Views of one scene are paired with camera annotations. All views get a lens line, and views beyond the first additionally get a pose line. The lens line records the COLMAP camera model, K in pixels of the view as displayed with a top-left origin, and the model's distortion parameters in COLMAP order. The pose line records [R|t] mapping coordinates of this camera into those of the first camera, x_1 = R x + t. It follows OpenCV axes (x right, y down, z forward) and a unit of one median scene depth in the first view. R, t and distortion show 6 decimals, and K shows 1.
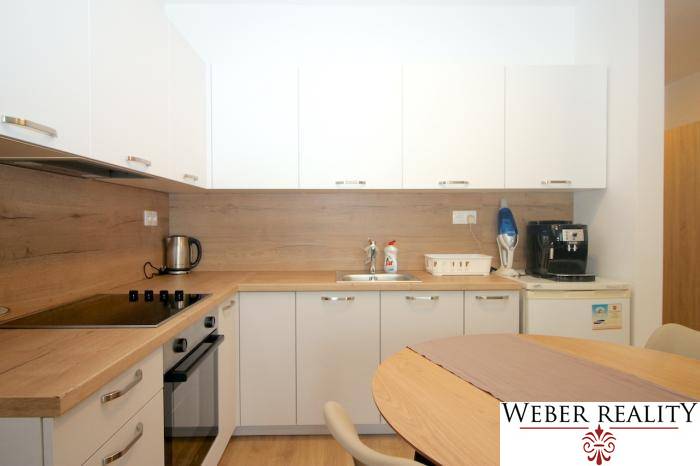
lens RADIAL K [[415.6, 0, 350.0], [0, 415.6, 233.0], [0, 0, 1]] dist [0.007973, 0.000686]
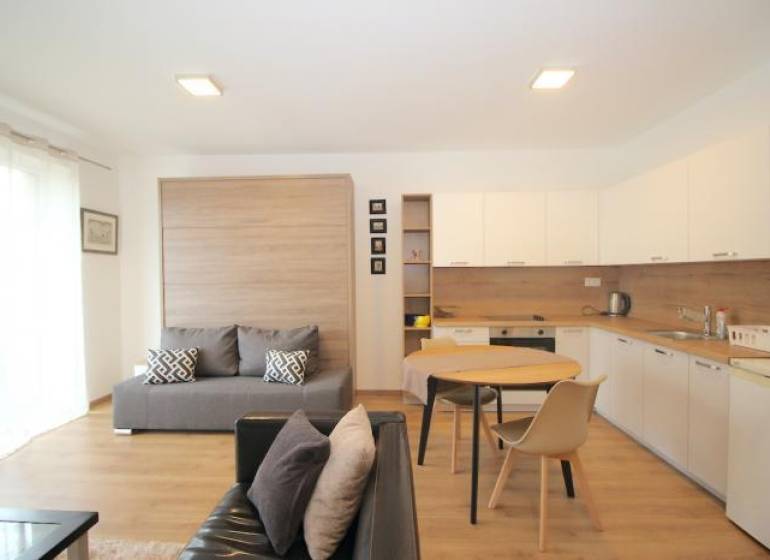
lens RADIAL K [[391.6, 0, 385.0], [0, 391.6, 281.7], [0, 0, 1]] dist [0.002395, -0.011053]
pose [[-0.069771, 0.020960, -0.997343, 1.238018], [-0.014781, 0.999648, 0.022043, -0.059808], [0.997454, 0.016279, -0.069437, 0.223512]]
